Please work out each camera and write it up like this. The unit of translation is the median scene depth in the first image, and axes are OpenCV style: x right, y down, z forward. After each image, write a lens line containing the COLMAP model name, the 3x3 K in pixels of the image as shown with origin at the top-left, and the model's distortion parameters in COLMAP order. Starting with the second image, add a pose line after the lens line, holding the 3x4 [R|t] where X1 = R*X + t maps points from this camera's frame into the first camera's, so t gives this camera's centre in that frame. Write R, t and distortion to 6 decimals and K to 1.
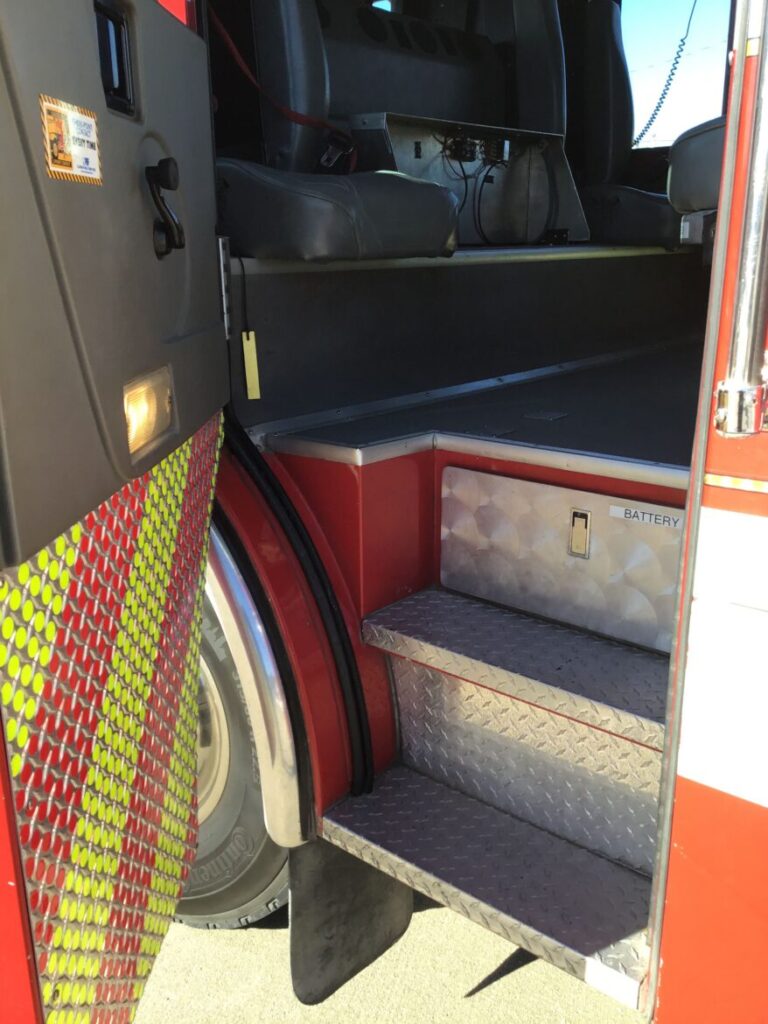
lens RADIAL K [[942.3, 0, 378.7], [0, 942.3, 520.1], [0, 0, 1]] dist [0.046034, 0.000000]
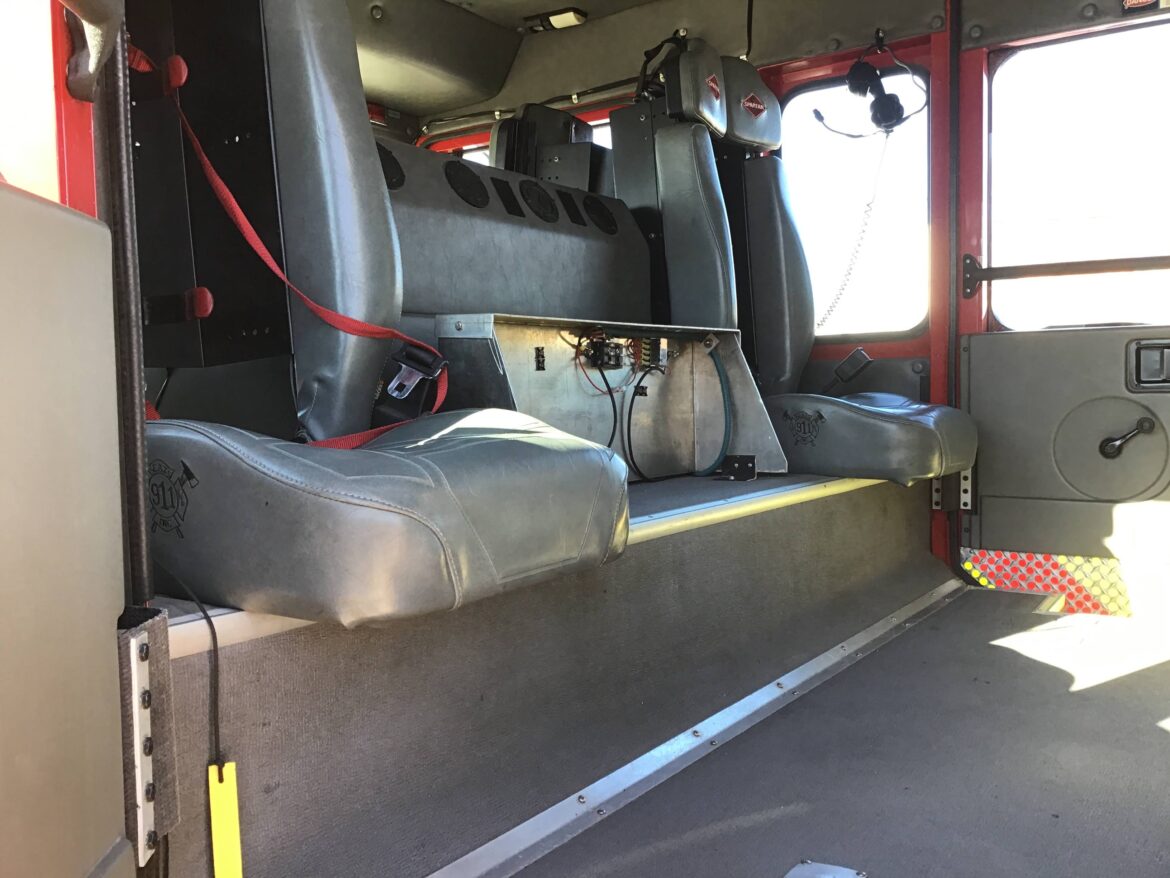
lens RADIAL K [[1051.5, 0, 594.8], [0, 1051.5, 440.2], [0, 0, 1]] dist [0.095675, -0.012086]
pose [[0.992878, -0.011822, 0.118547, -0.008315], [0.038766, 0.972969, -0.227657, -0.158119], [-0.112651, 0.230631, 0.966498, 0.284435]]
